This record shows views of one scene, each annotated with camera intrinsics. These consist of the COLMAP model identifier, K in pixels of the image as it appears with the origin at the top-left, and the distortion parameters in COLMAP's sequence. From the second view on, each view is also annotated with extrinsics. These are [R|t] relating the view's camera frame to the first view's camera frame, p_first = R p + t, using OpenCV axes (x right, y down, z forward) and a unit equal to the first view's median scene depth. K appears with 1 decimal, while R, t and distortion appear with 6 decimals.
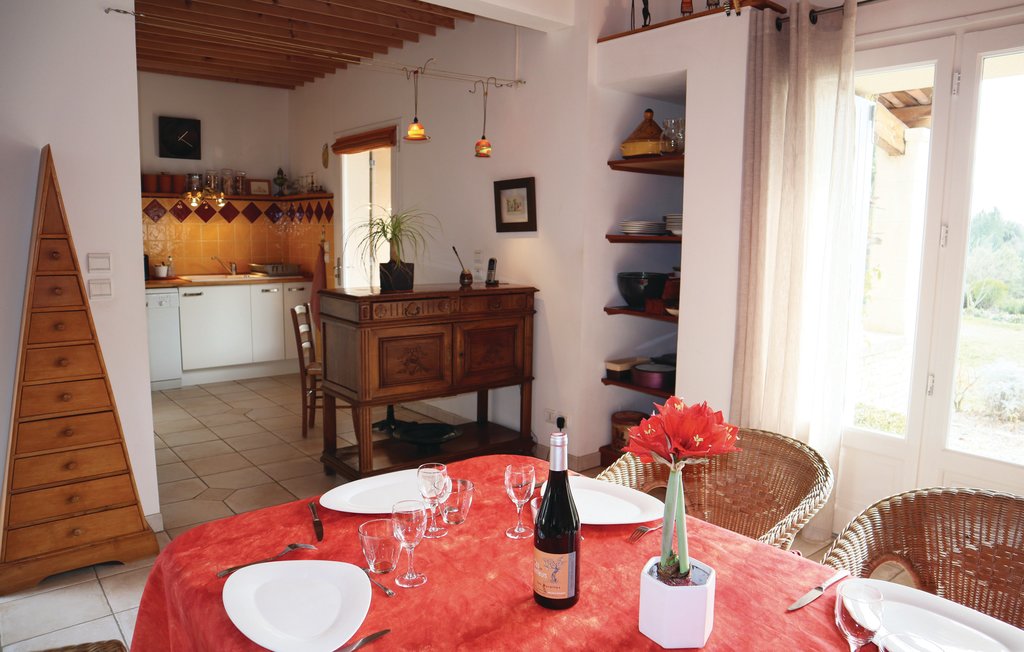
lens RADIAL K [[724.4, 0, 512.0], [0, 724.4, 326.0], [0, 0, 1]] dist [-0.036987, 0.002494]
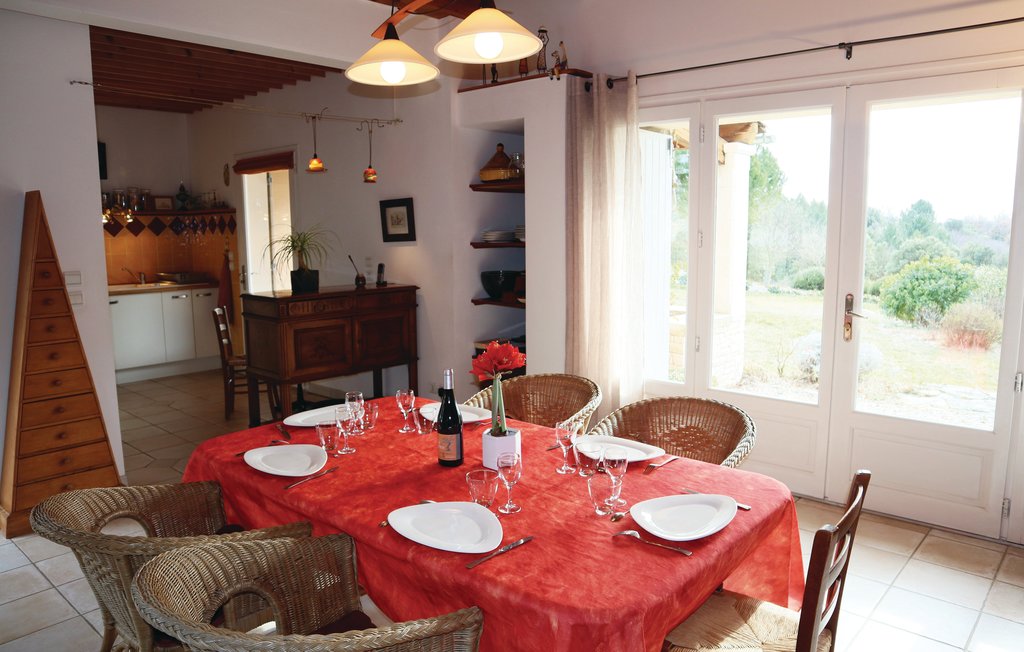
lens RADIAL K [[735.8, 0, 512.0], [0, 735.8, 326.0], [0, 0, 1]] dist [-0.054067, 0.005368]
pose [[0.987995, -0.042836, 0.148432, 0.003626], [0.042181, 0.999081, 0.007558, 0.014929], [-0.148619, -0.001207, 0.988894, -0.307312]]
